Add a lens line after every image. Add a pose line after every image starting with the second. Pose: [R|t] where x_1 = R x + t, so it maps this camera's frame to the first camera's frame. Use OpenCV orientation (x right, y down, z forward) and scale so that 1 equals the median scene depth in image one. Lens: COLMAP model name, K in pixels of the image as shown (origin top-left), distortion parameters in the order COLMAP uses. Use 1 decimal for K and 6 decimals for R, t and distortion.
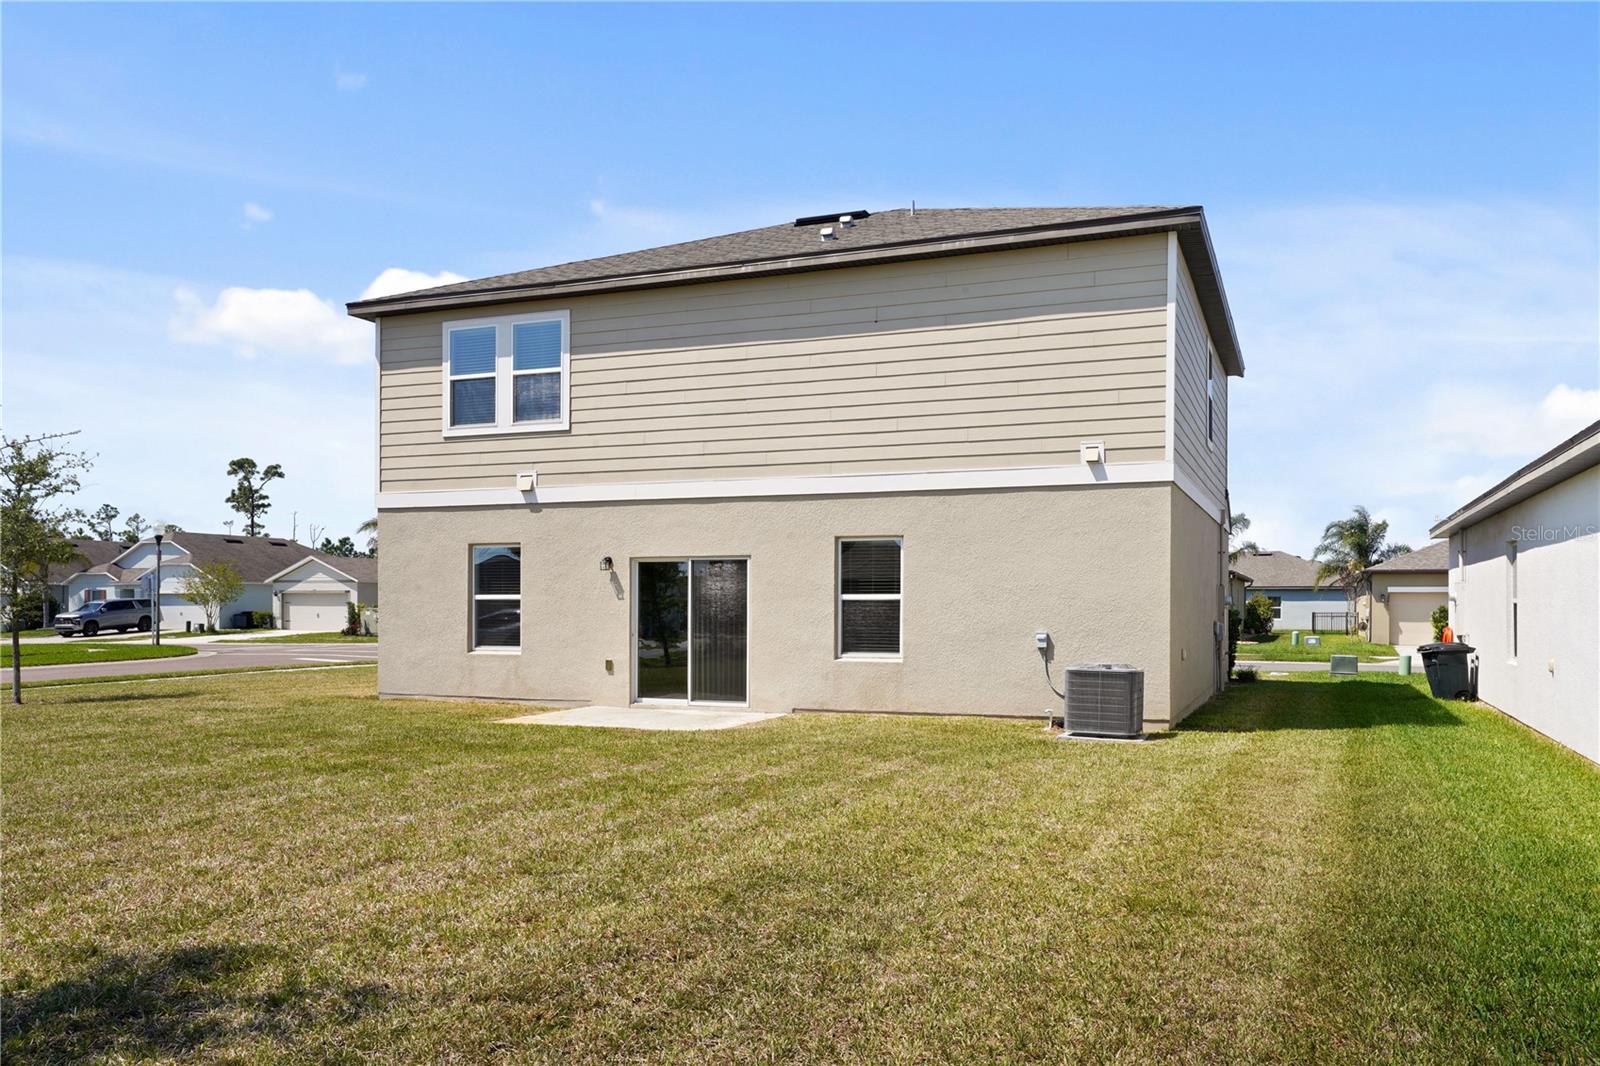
lens RADIAL K [[1290.5, 0, 794.4], [0, 1290.5, 540.0], [0, 0, 1]] dist [-0.007055, 0.004957]
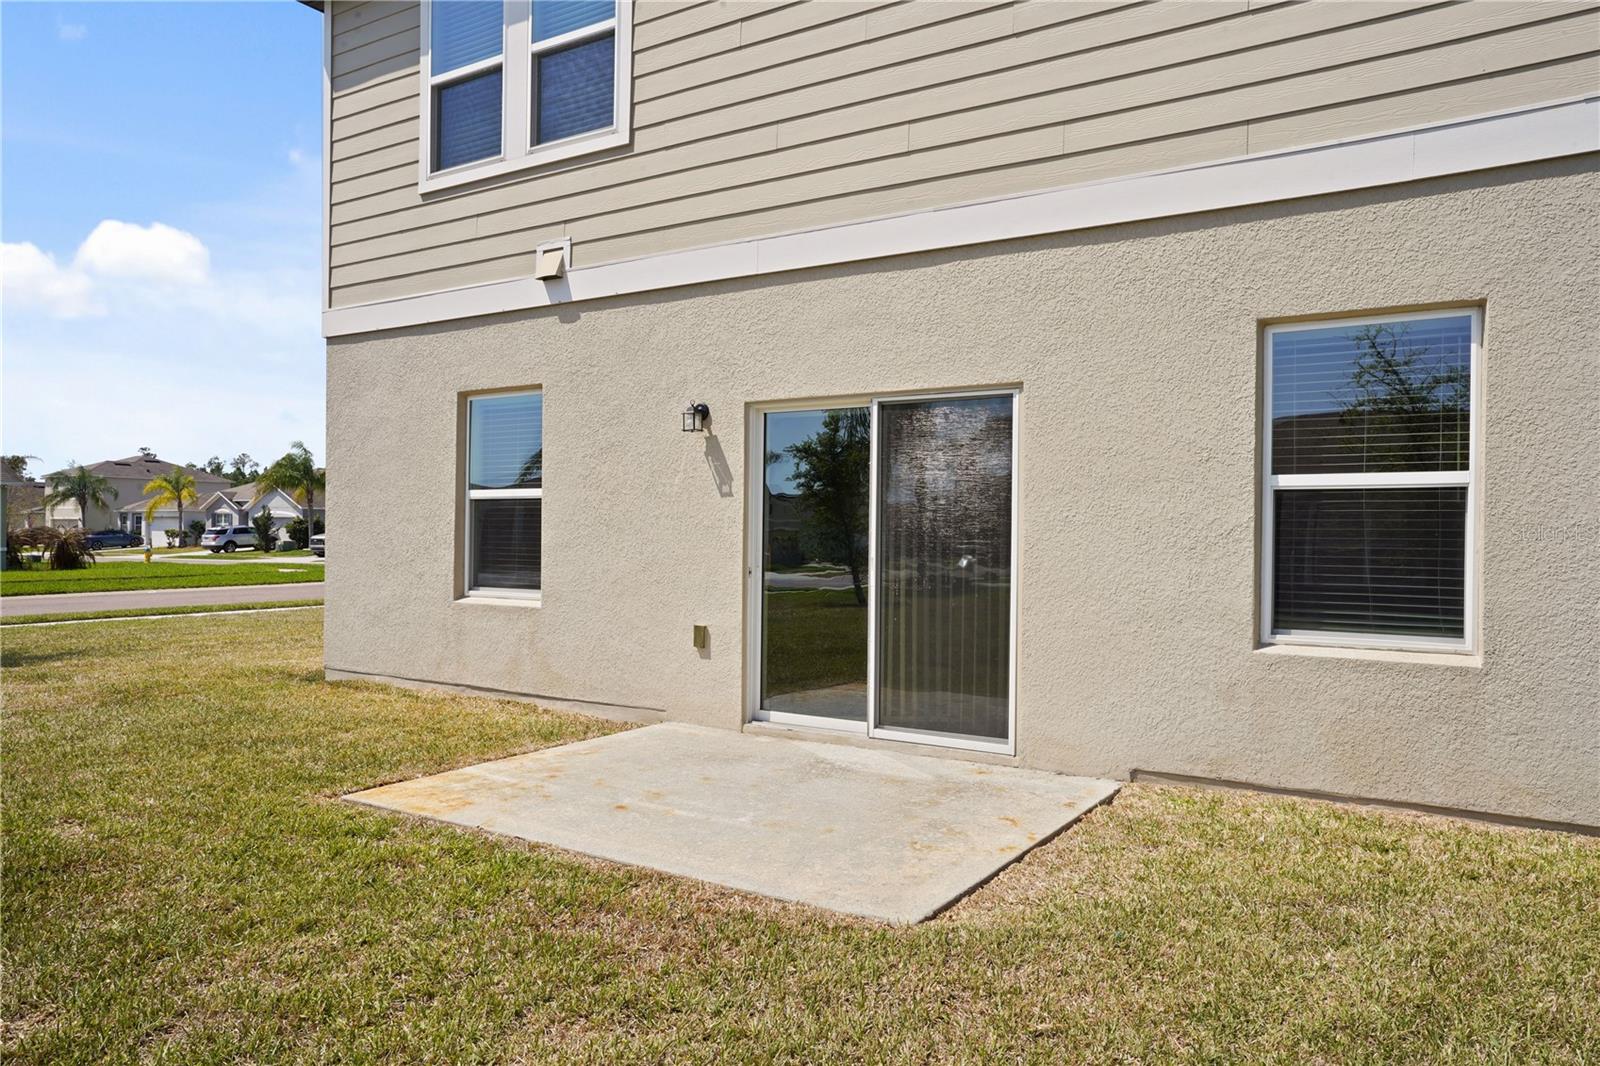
lens RADIAL K [[1070.1, 0, 802.3], [0, 1070.1, 540.9], [0, 0, 1]] dist [0.000854, 0.002822]
pose [[0.984558, 0.010475, -0.174743, -0.039743], [-0.001152, 0.998574, 0.053368, 0.040894], [0.175053, -0.052343, 0.983167, 0.610773]]
